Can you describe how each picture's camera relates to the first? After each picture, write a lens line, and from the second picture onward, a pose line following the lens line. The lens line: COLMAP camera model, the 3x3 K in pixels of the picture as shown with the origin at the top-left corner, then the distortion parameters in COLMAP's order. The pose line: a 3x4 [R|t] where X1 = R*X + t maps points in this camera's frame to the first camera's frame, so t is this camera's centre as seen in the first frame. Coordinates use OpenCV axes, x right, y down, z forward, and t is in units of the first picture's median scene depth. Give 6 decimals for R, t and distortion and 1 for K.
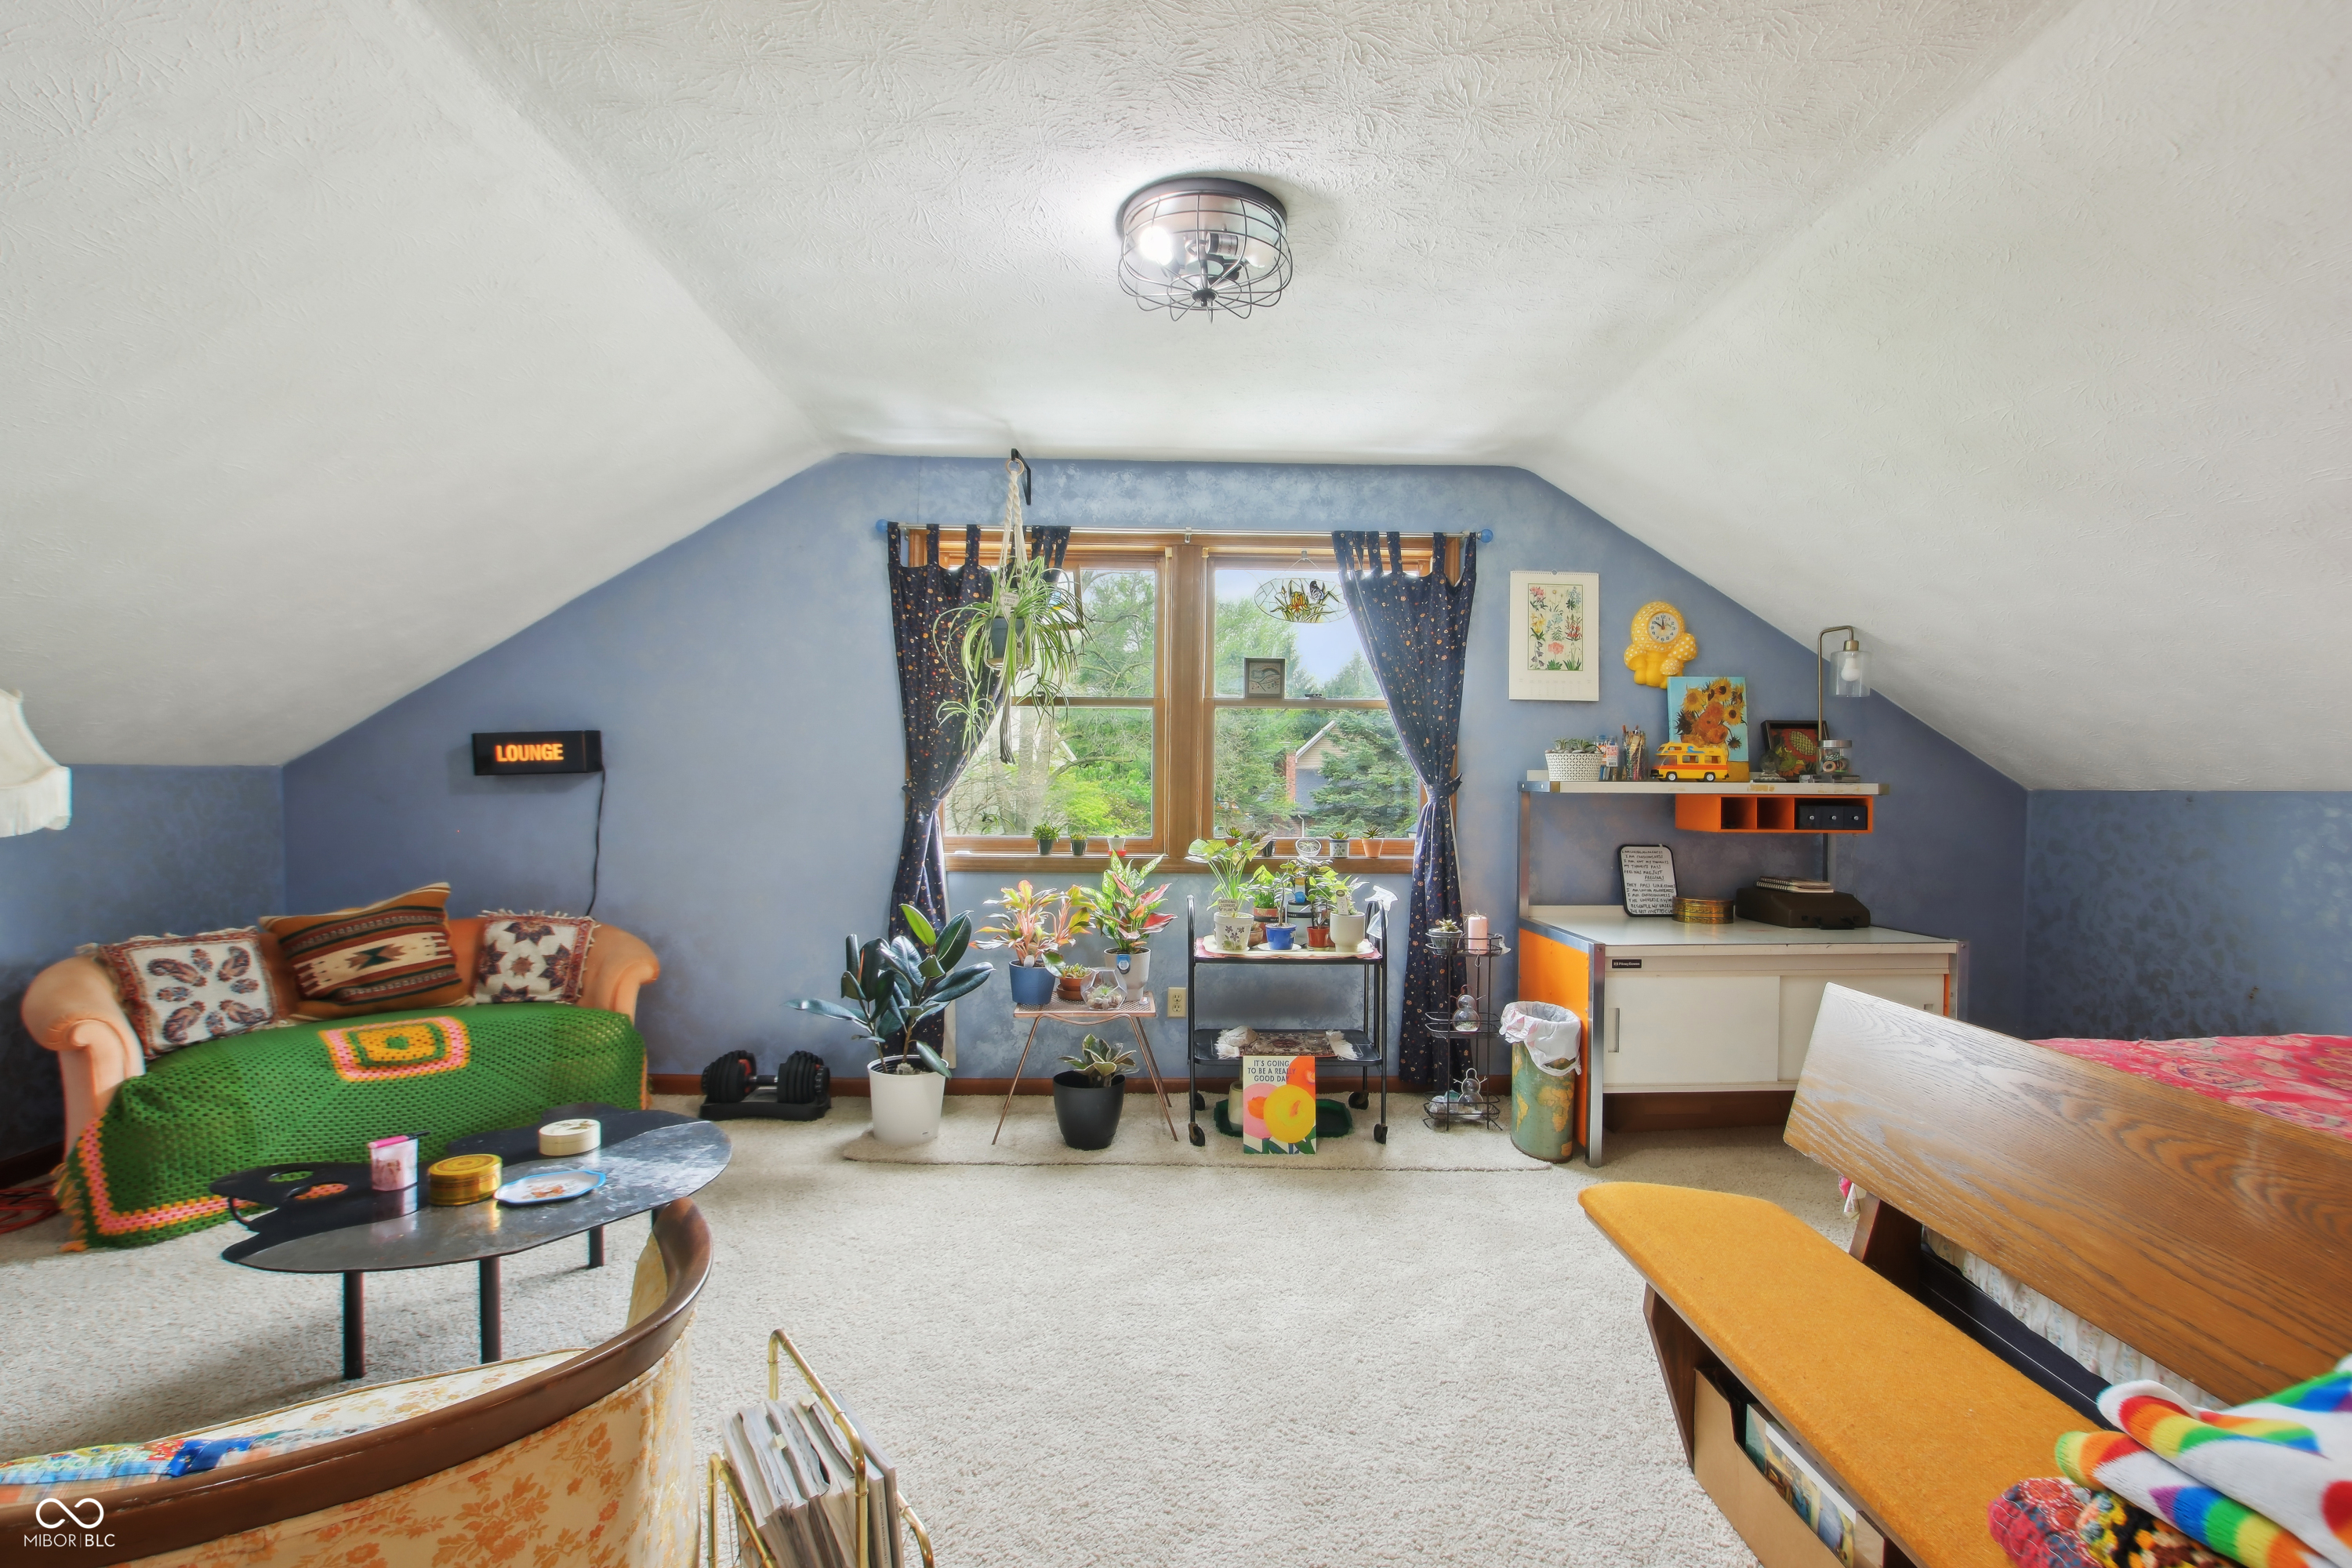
lens RADIAL K [[1127.9, 0, 1176.0], [0, 1127.9, 784.0], [0, 0, 1]] dist [-0.034740, 0.000331]
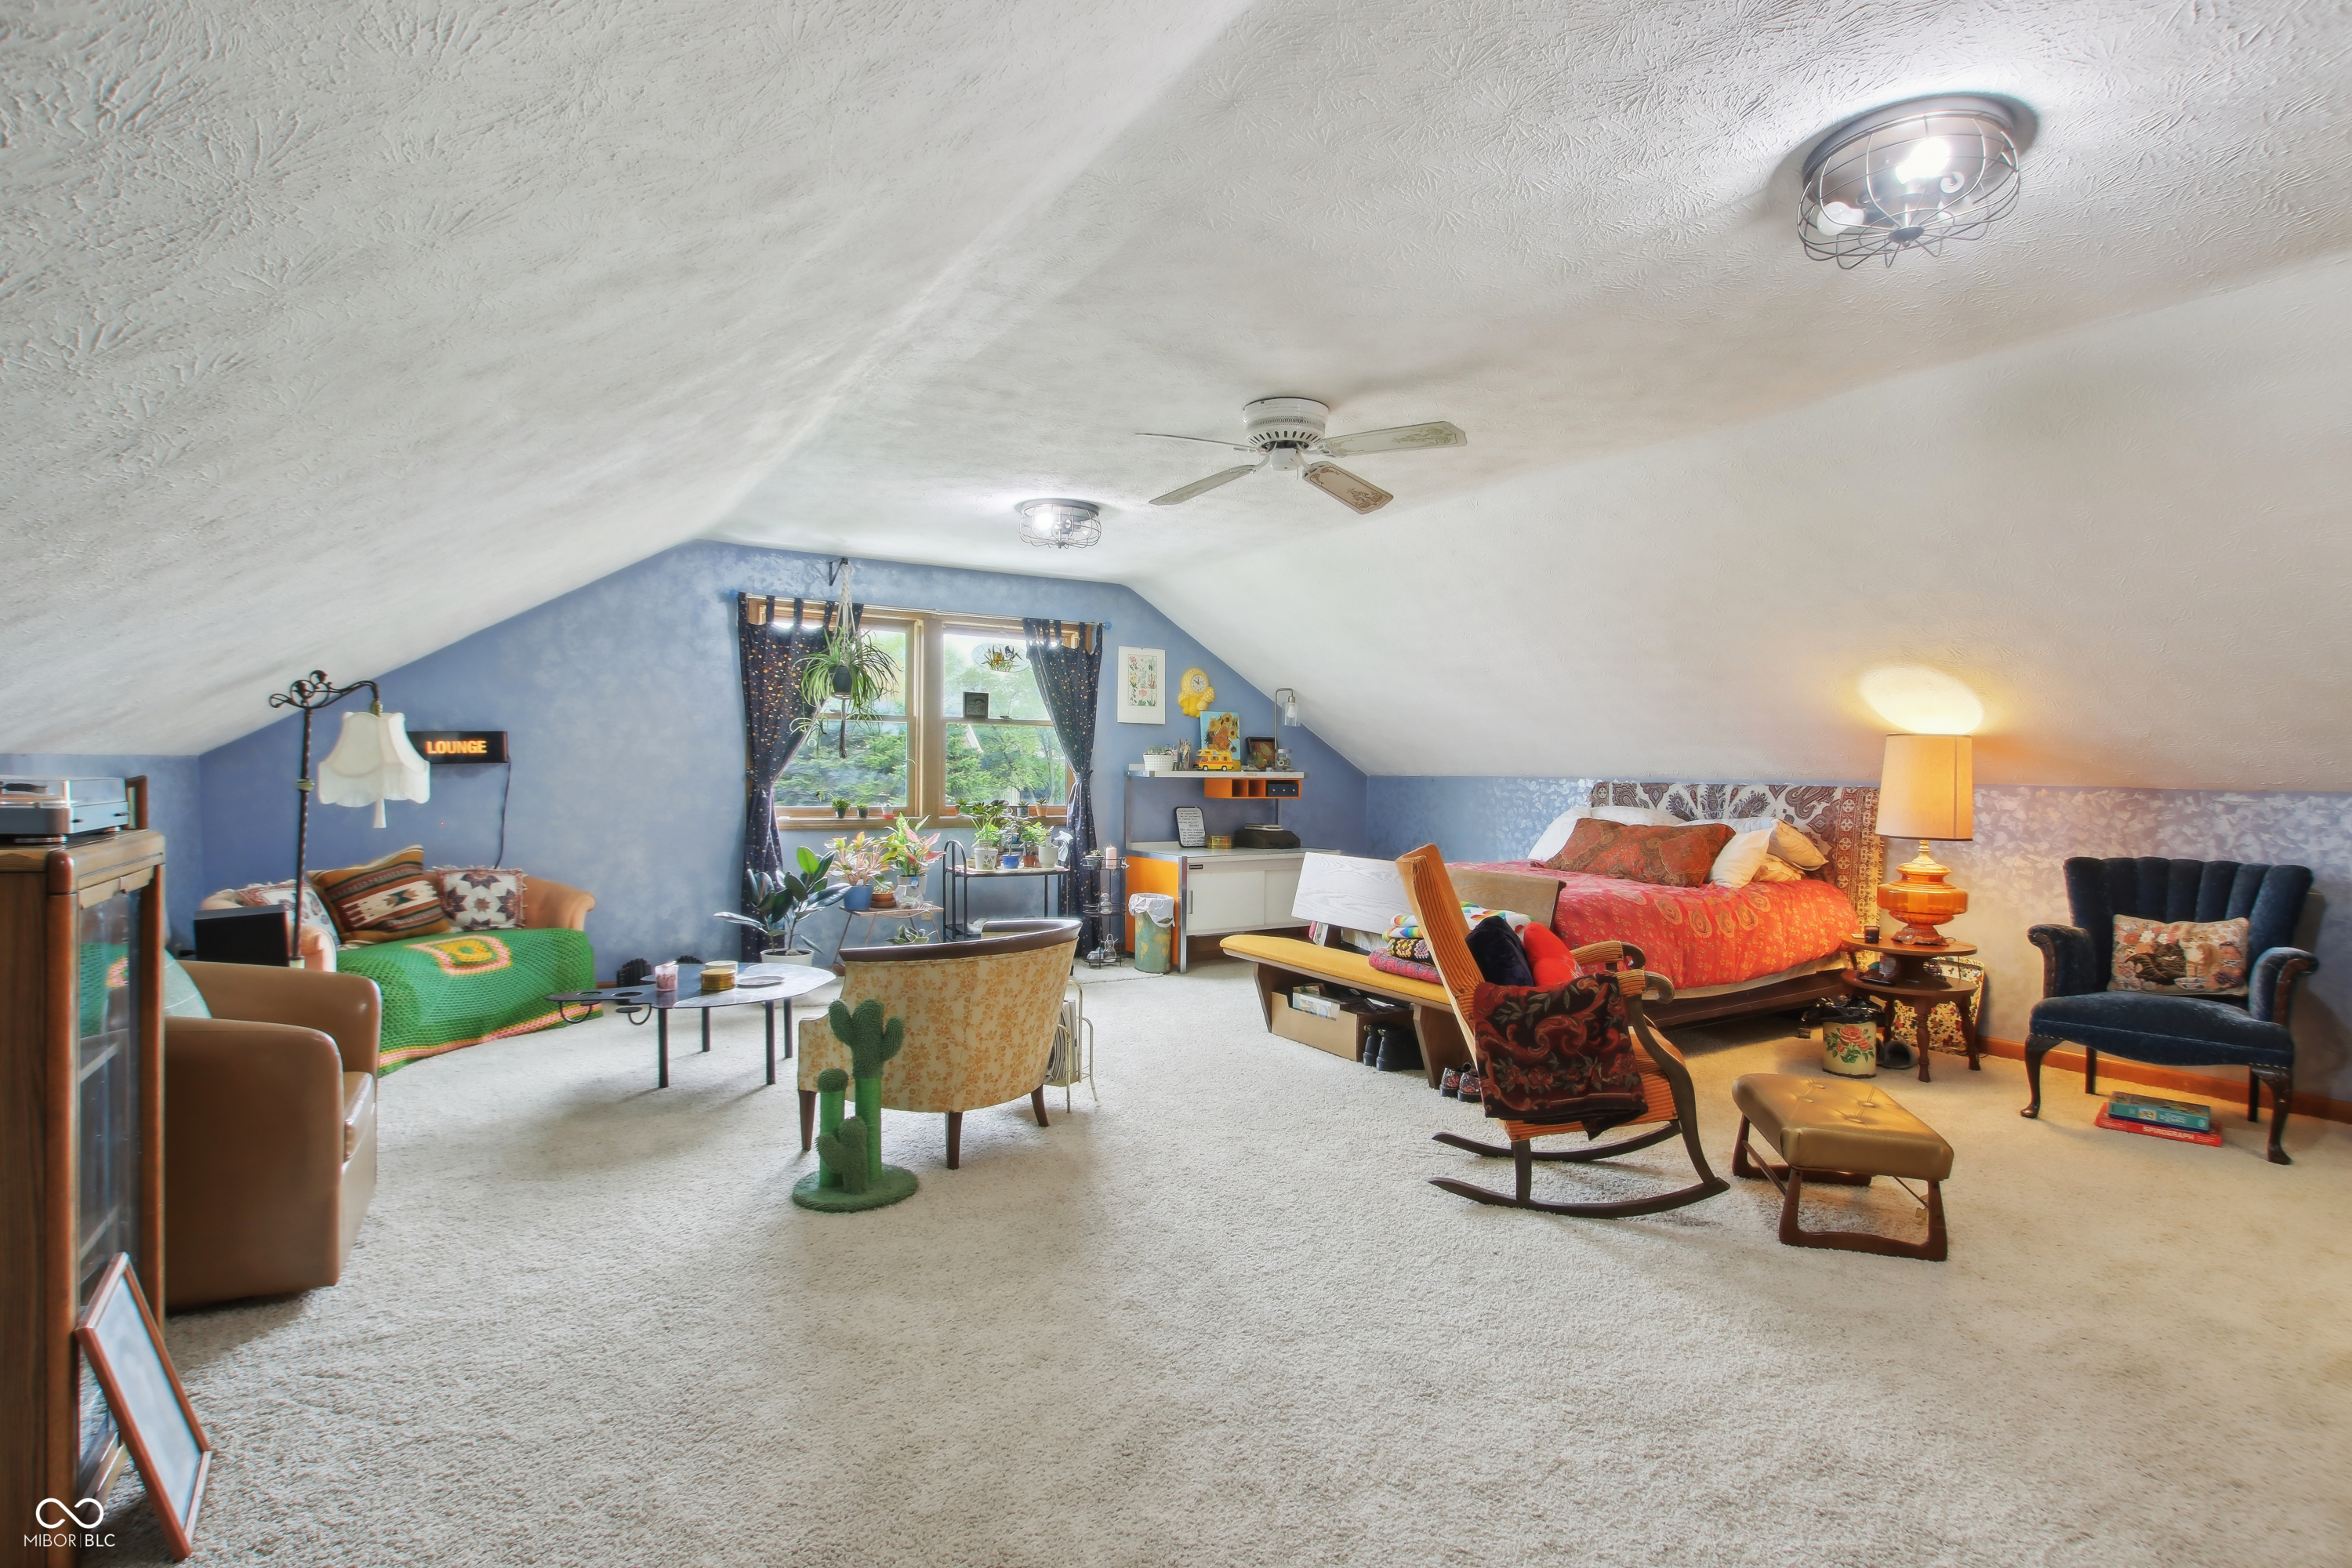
lens RADIAL K [[1139.2, 0, 1189.1], [0, 1139.2, 784.1], [0, 0, 1]] dist [-0.015490, 0.000367]
pose [[0.873800, -0.003459, 0.486273, -0.466510], [-0.002987, 0.999918, 0.012479, -0.003659], [-0.486276, -0.012357, 0.873718, -0.582157]]
